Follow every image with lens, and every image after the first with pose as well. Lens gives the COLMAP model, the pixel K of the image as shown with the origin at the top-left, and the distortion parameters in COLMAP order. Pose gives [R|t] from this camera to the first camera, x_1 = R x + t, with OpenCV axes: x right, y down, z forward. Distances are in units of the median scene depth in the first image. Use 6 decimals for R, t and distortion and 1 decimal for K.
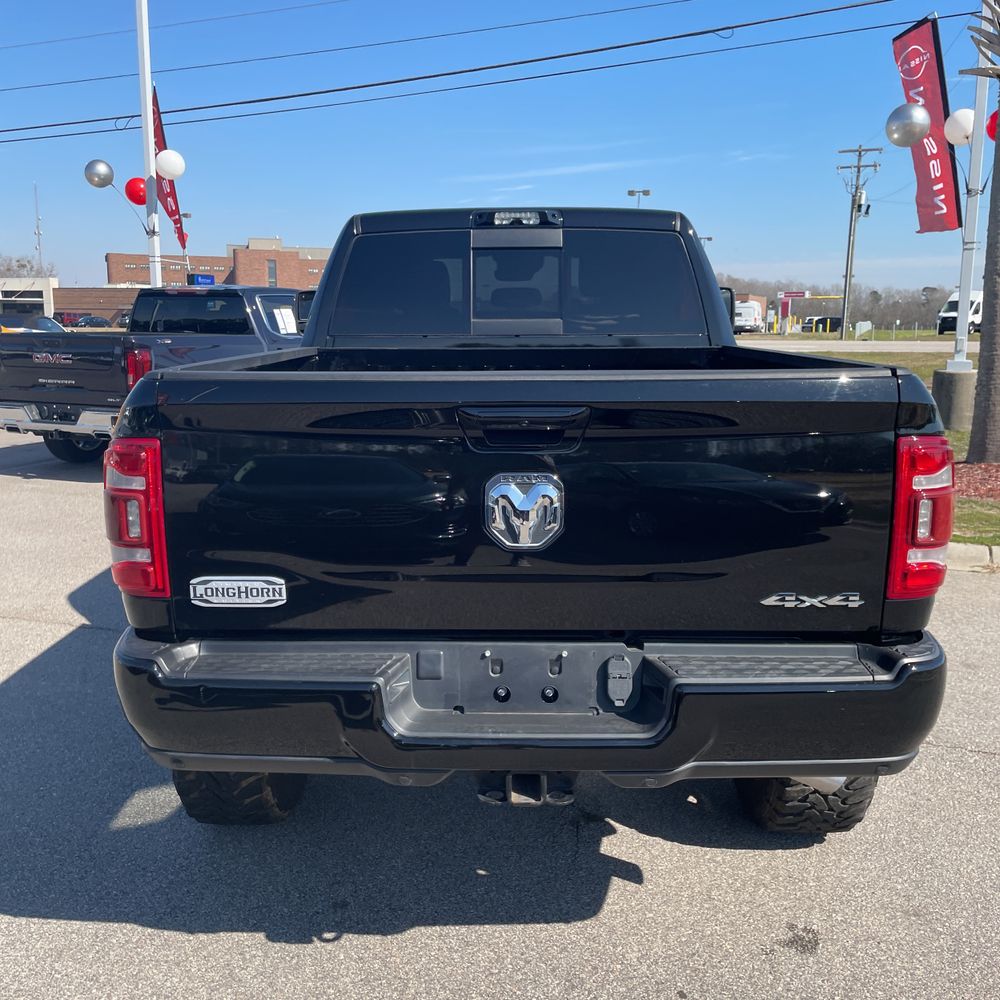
lens RADIAL K [[1021.7, 0, 500.5], [0, 1021.7, 455.1], [0, 0, 1]] dist [0.089899, -0.136751]
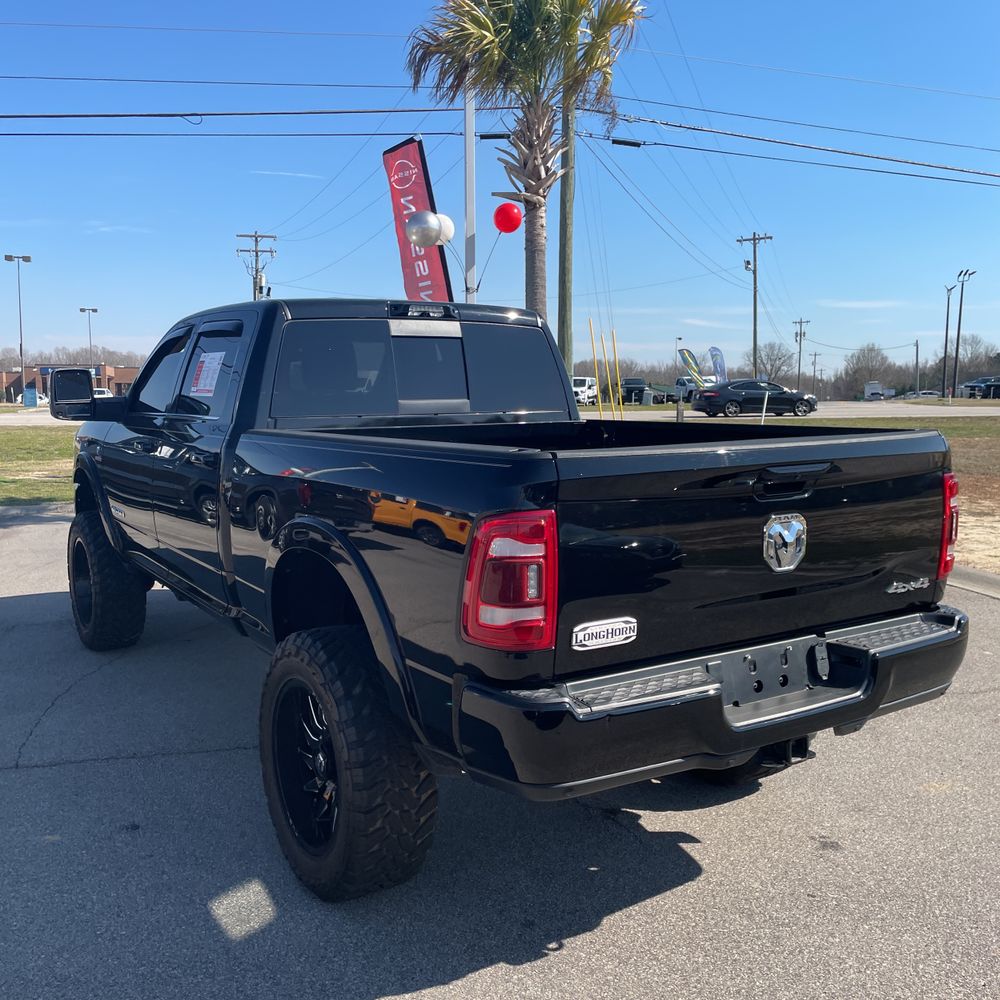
lens RADIAL K [[1011.0, 0, 501.8], [0, 1011.0, 469.6], [0, 0, 1]] dist [0.093449, -0.153884]
pose [[0.831790, -0.051195, 0.552725, -0.987456], [0.082148, 0.996127, -0.031359, -0.028894], [-0.548978, 0.071490, 0.832774, 0.075886]]
